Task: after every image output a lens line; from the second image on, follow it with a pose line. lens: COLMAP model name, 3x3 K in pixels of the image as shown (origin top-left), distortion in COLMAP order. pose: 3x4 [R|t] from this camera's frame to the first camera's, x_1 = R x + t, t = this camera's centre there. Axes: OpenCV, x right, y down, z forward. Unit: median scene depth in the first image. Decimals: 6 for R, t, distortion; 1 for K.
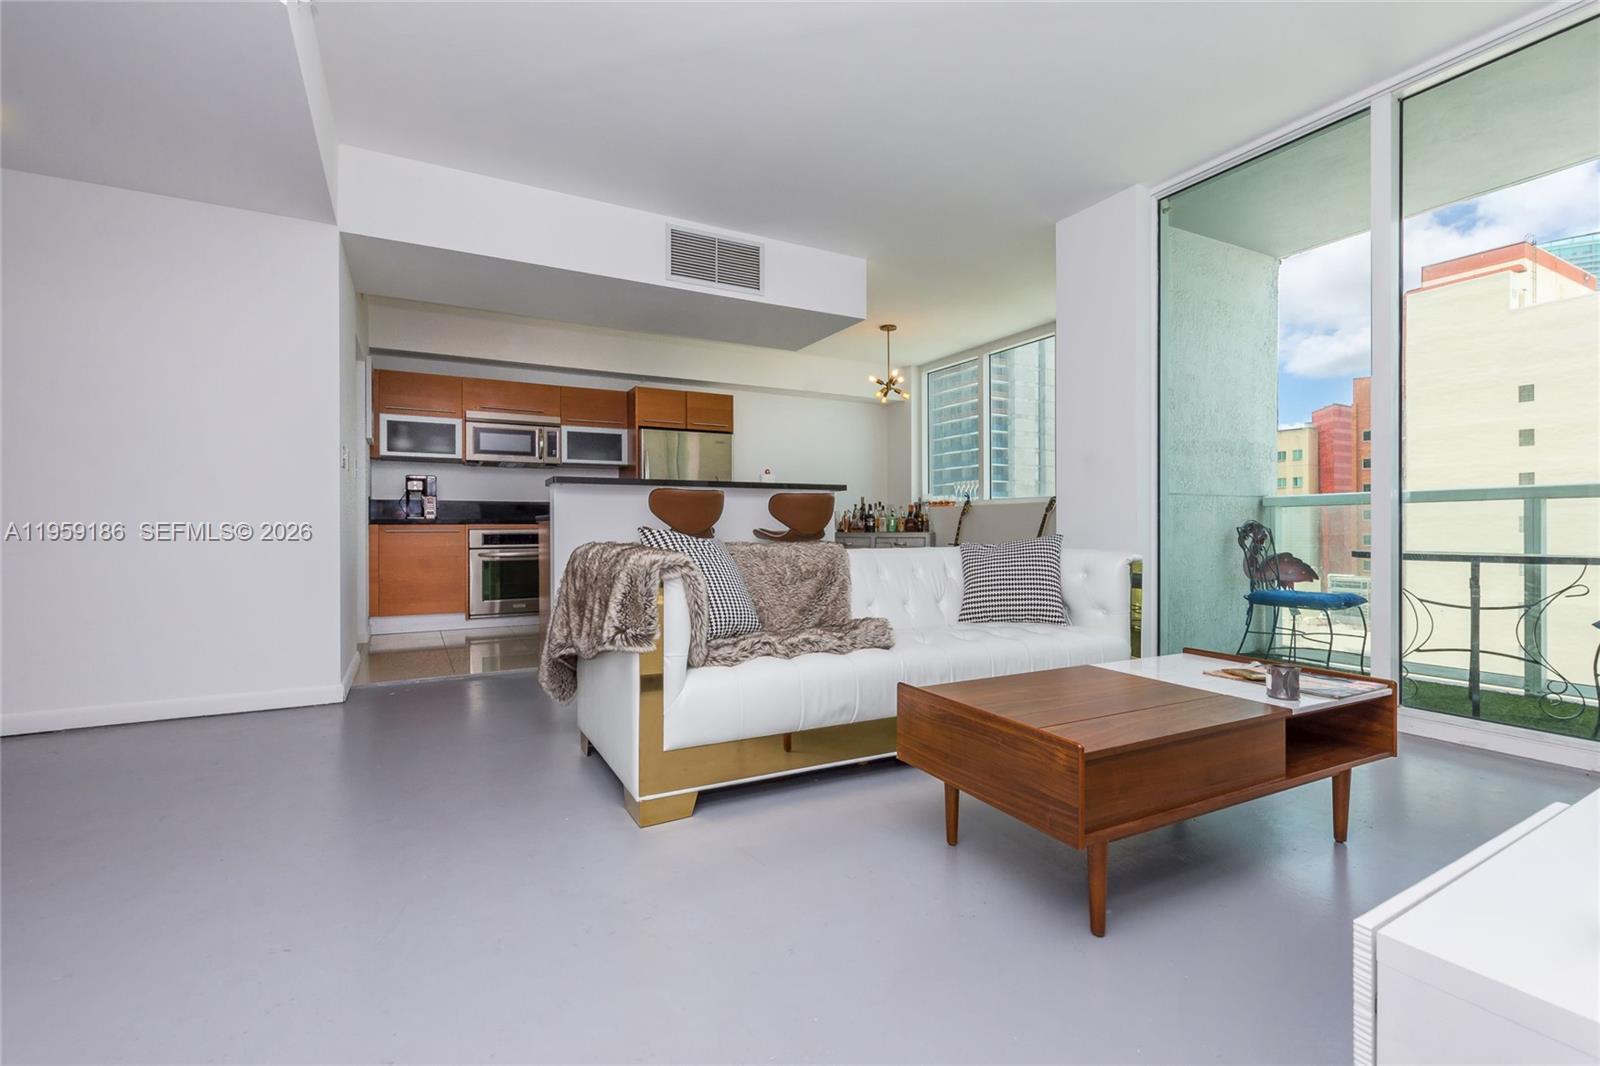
lens RADIAL K [[699.9, 0, 800.9], [0, 699.9, 526.1], [0, 0, 1]] dist [0.008905, -0.000386]
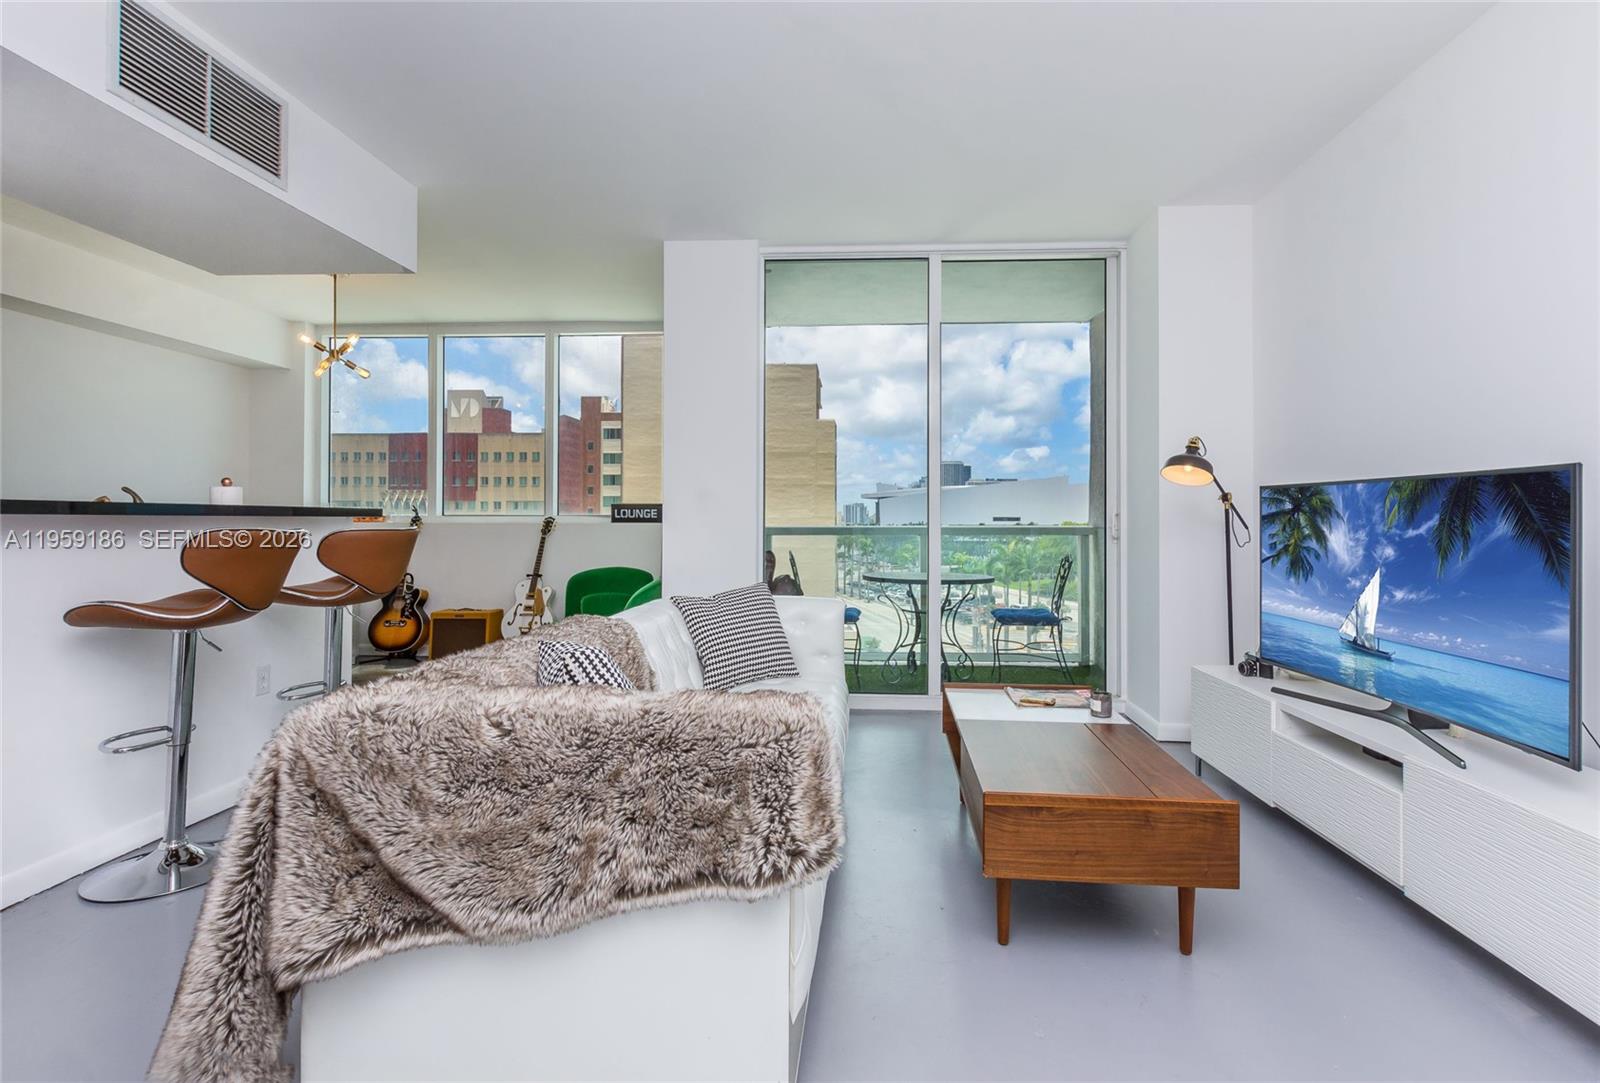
lens RADIAL K [[711.3, 0, 827.8], [0, 711.3, 515.4], [0, 0, 1]] dist [0.002623, -0.000336]
pose [[0.529215, 0.012007, 0.848403, -0.222804], [-0.007525, 0.999927, -0.009457, -0.037594], [-0.848455, -0.001380, 0.529266, 0.207222]]
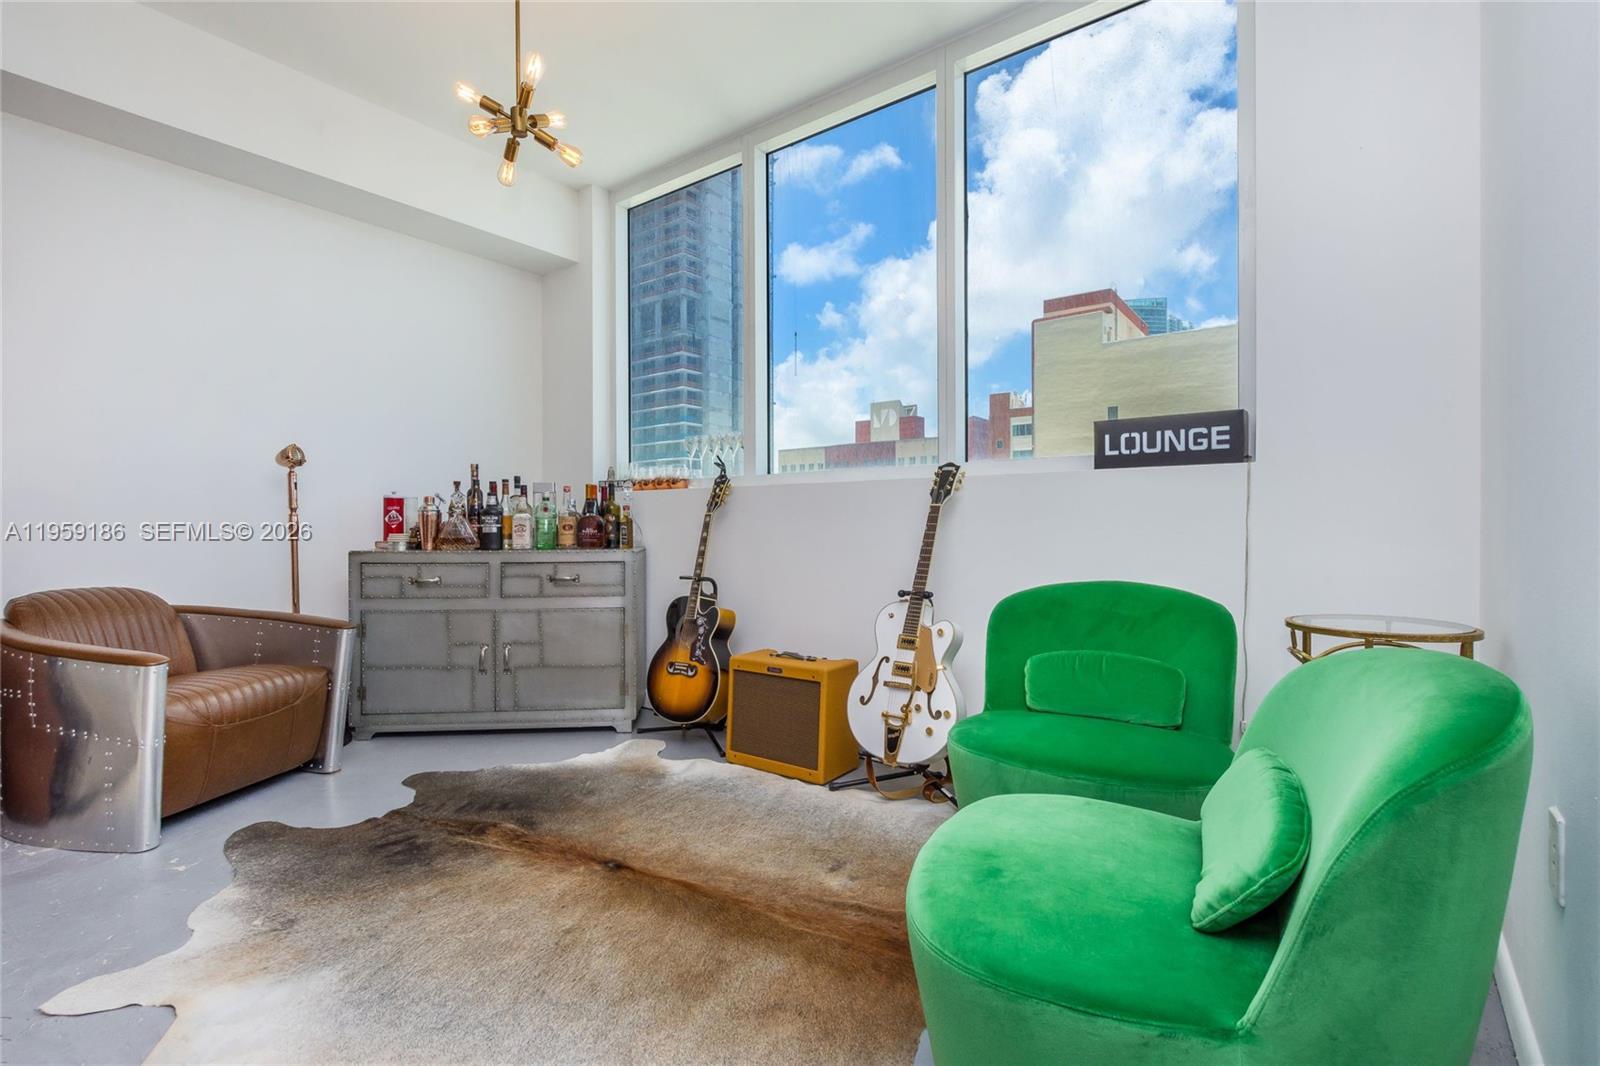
lens RADIAL K [[730.2, 0, 786.2], [0, 730.2, 520.6], [0, 0, 1]] dist [-0.002403, 0.000923]
pose [[0.918821, 0.000073, 0.394675, 0.106834], [0.000346, 0.999999, -0.000991, -0.008866], [-0.394675, 0.001047, 0.918820, 0.637985]]
